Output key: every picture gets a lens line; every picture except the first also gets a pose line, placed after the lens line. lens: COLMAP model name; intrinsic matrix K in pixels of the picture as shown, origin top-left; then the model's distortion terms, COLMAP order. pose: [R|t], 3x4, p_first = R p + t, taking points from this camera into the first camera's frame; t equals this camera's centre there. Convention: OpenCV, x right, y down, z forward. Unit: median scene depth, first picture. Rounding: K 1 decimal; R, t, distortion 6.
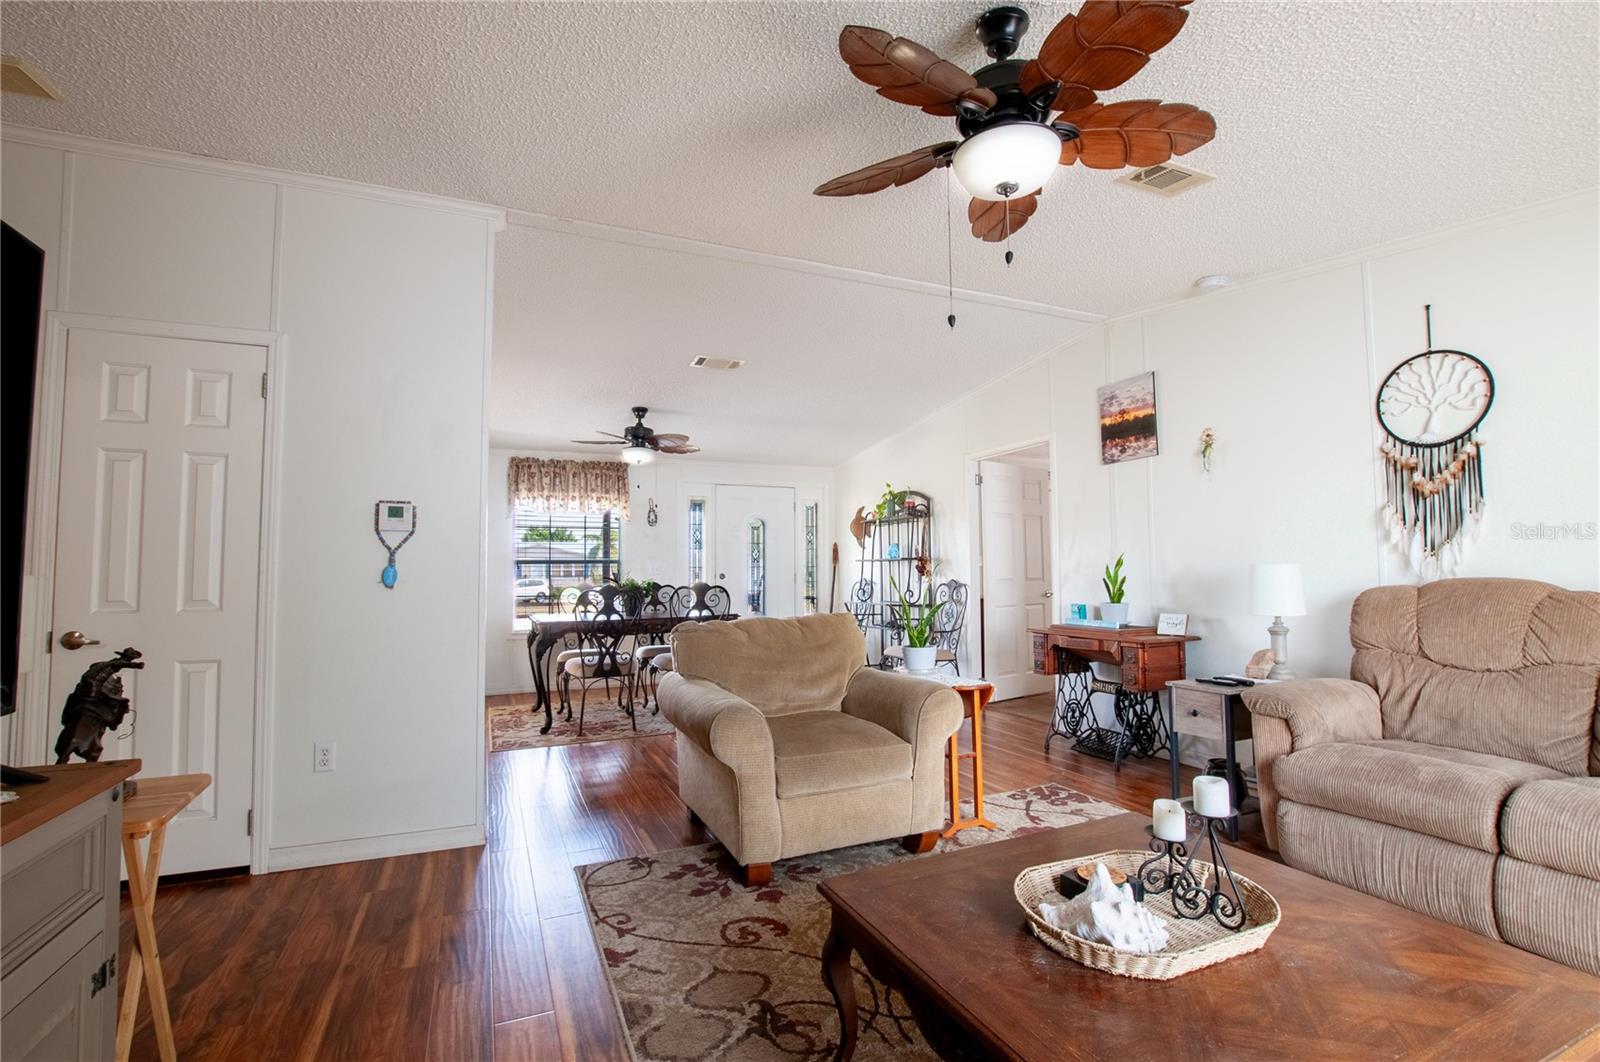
lens RADIAL K [[709.5, 0, 796.4], [0, 709.5, 535.4], [0, 0, 1]] dist [-0.032067, 0.004026]
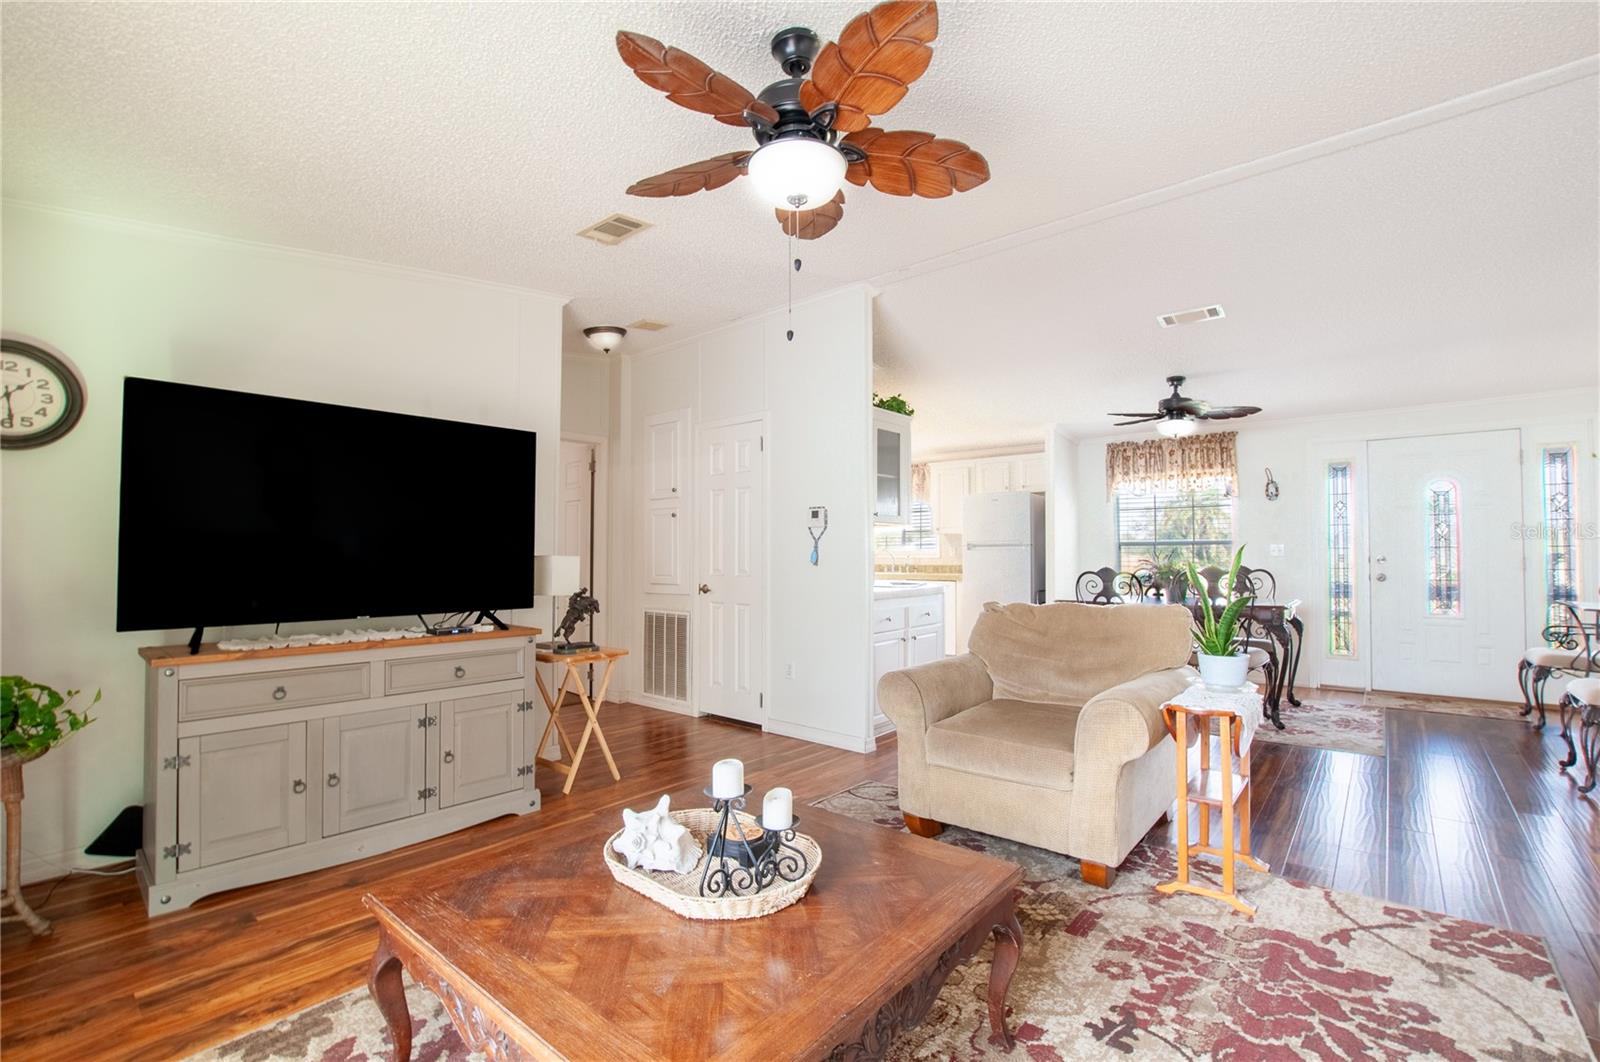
lens RADIAL K [[690.8, 0, 798.0], [0, 690.8, 534.3], [0, 0, 1]] dist [-0.018735, 0.001261]
pose [[0.448148, -0.021626, -0.893698, 0.698626], [0.044932, 0.998989, -0.001642, 0.009253], [0.892829, -0.039420, 0.448667, 0.292219]]
